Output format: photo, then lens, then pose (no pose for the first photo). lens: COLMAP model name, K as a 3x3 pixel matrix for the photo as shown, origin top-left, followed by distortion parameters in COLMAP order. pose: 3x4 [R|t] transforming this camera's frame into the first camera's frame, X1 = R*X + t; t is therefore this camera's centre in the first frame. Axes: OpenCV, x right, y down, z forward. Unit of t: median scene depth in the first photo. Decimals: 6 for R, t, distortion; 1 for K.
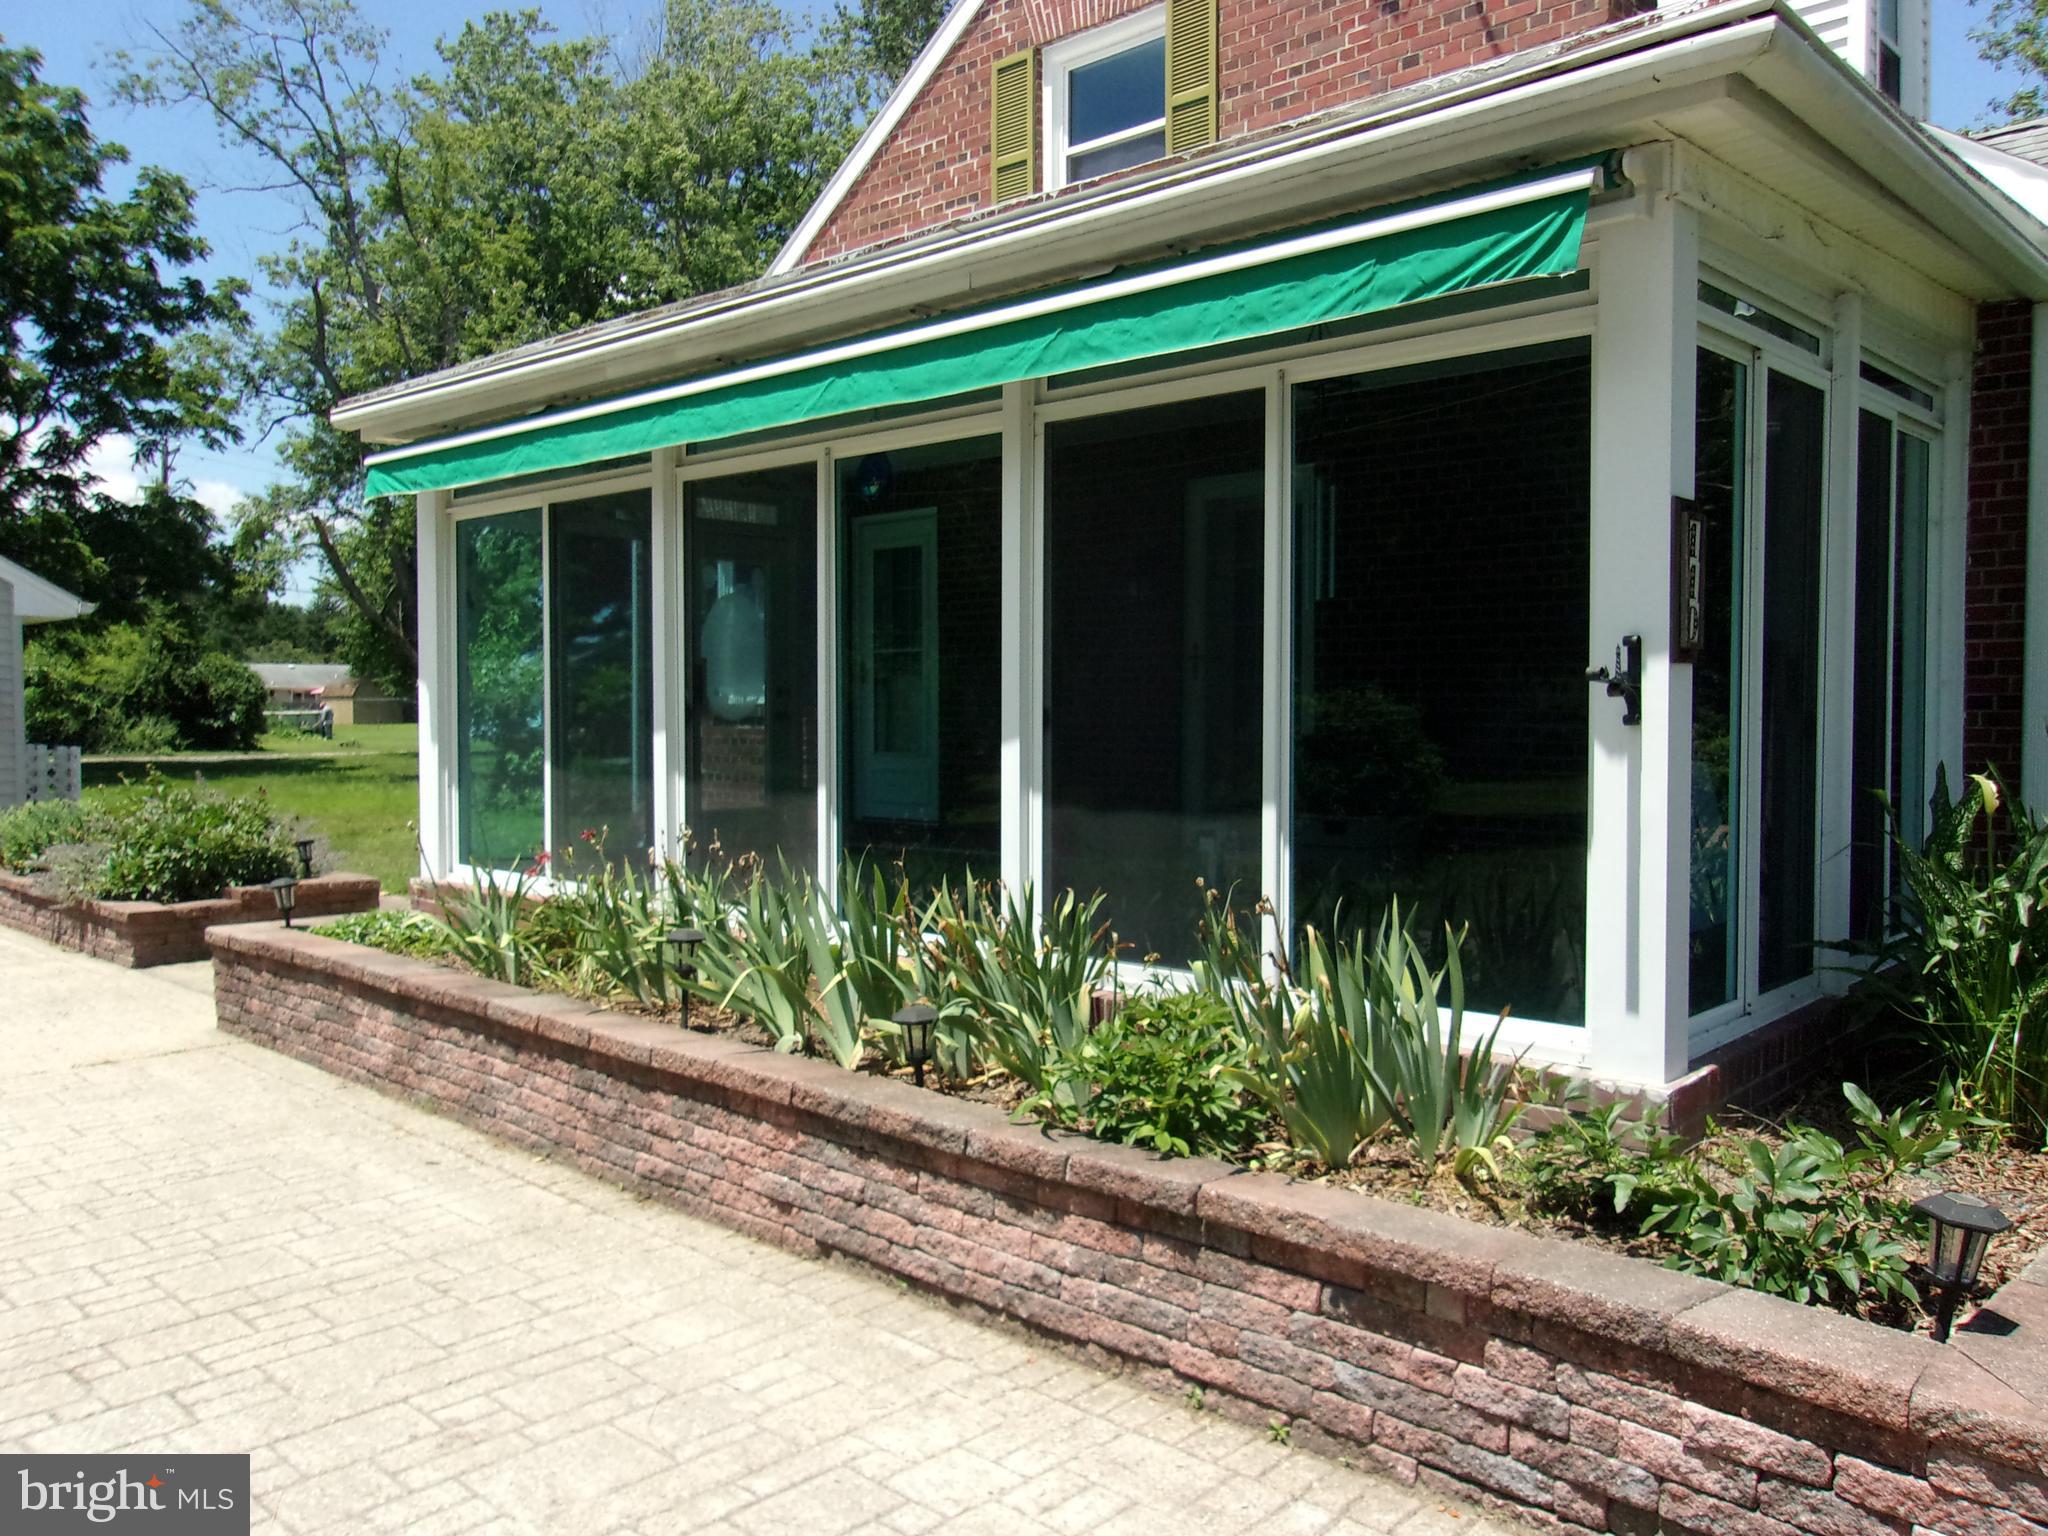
lens RADIAL K [[1602.0, 0, 1045.7], [0, 1602.0, 769.7], [0, 0, 1]] dist [-0.022656, 0.046101]
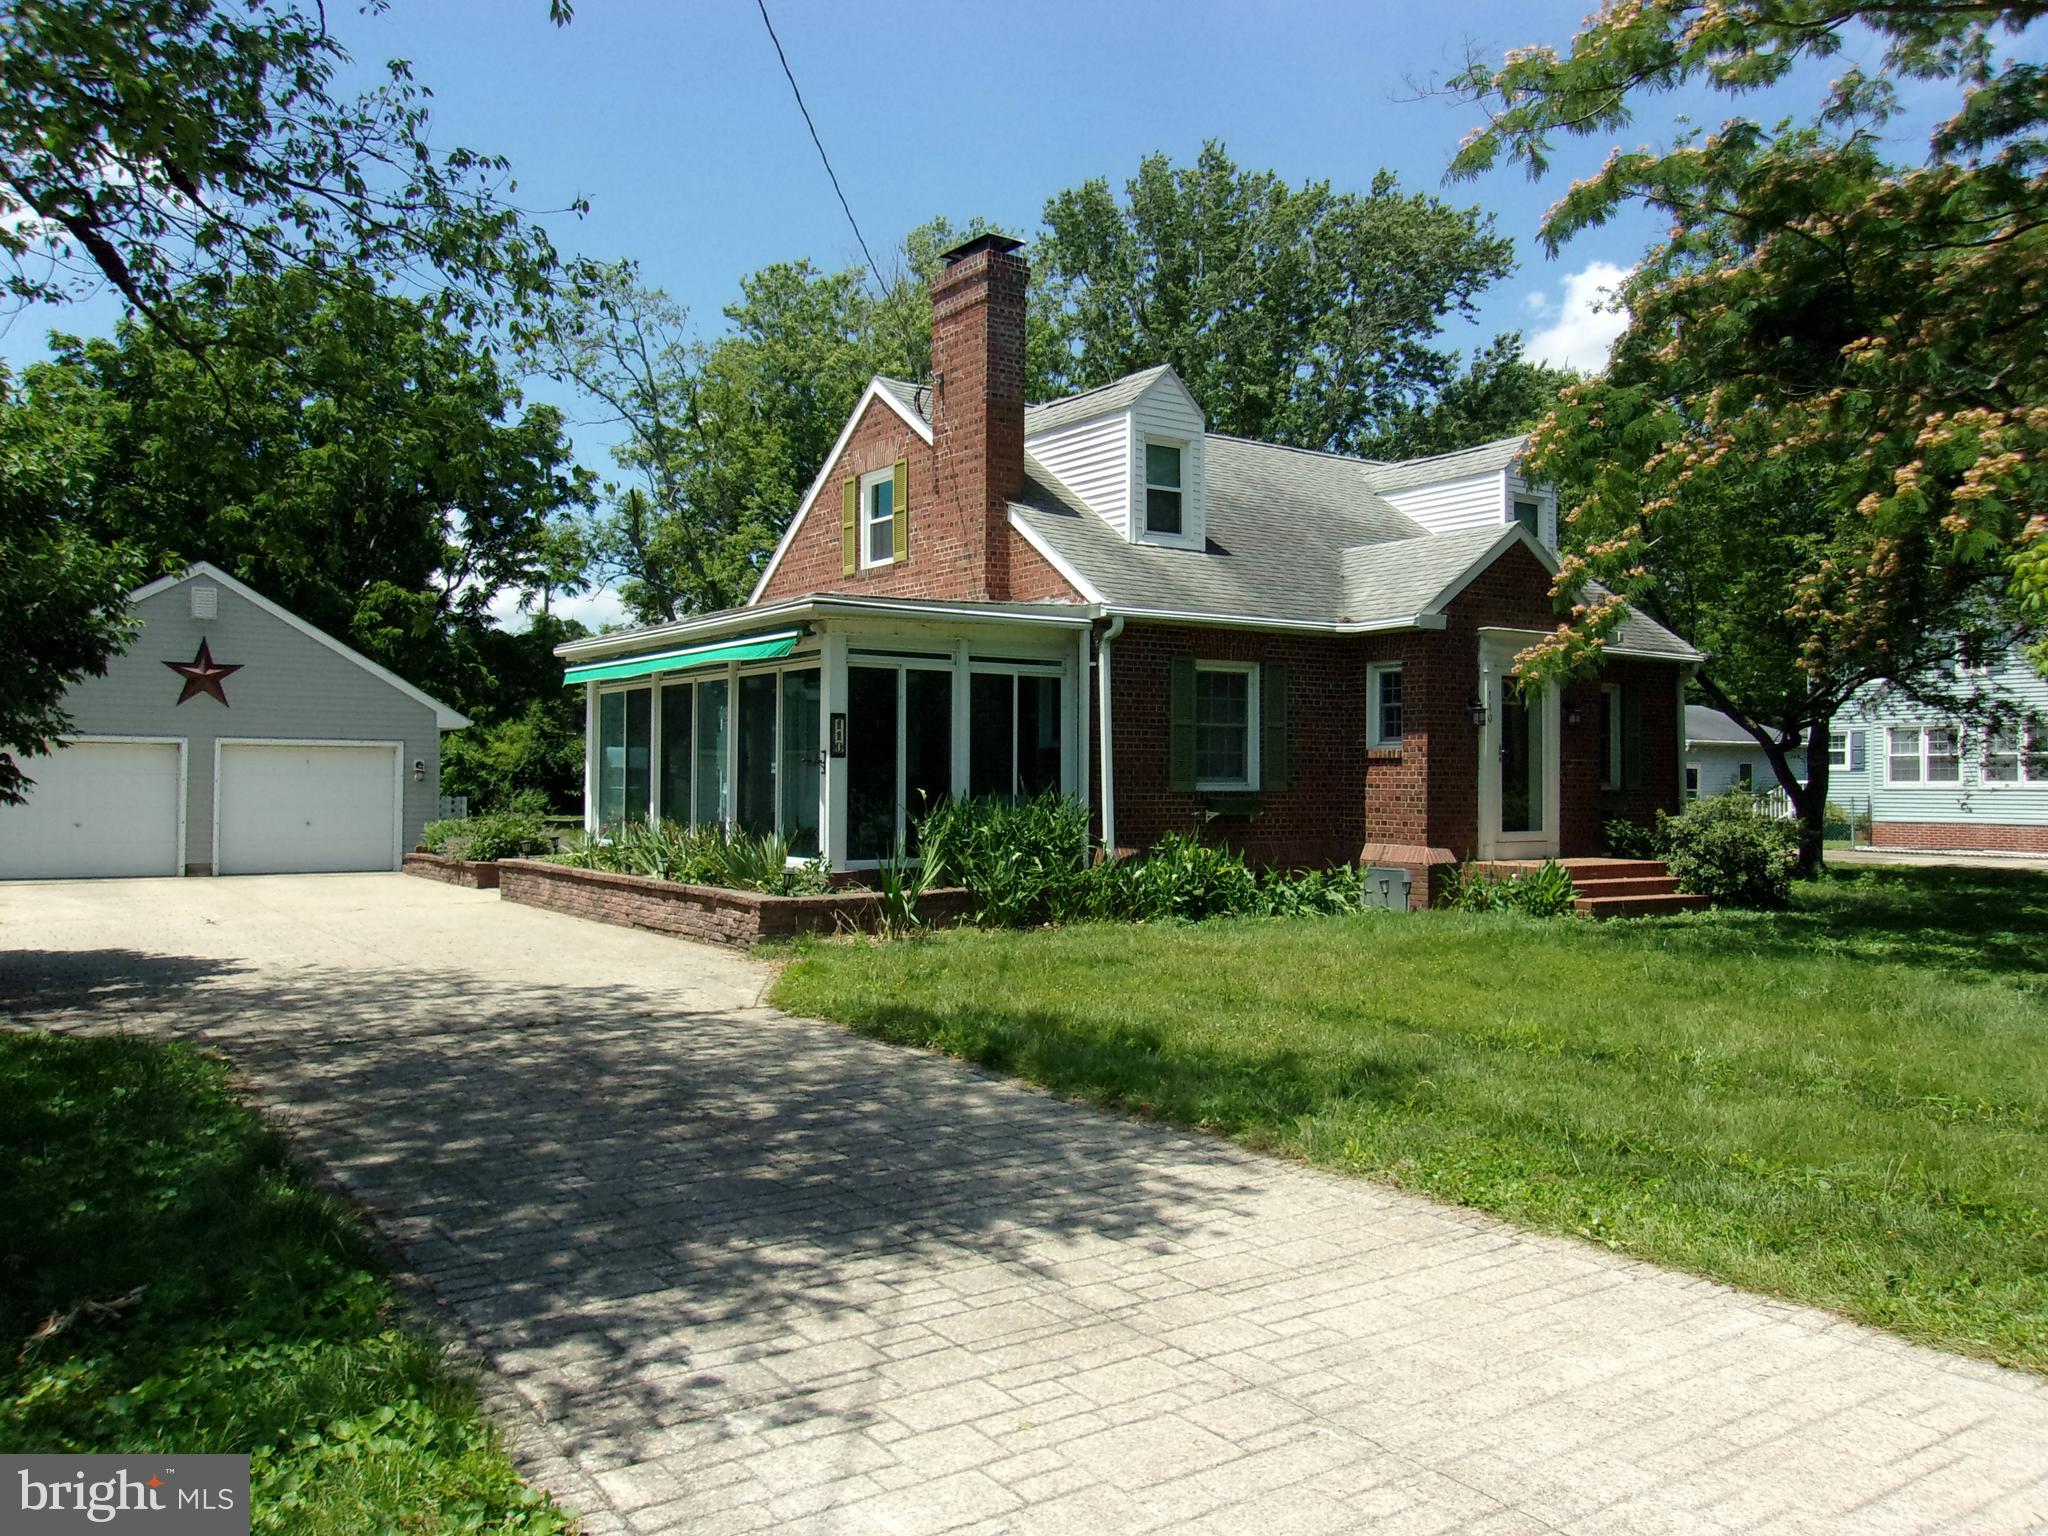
lens RADIAL K [[1602.0, 0, 1013.9], [0, 1602.0, 764.7], [0, 0, 1]] dist [-0.022656, 0.046101]
pose [[0.974123, 0.005025, -0.225961, 0.179399], [-0.017579, 0.998409, -0.053581, 0.015463], [0.225333, 0.056166, 0.972662, -0.273998]]
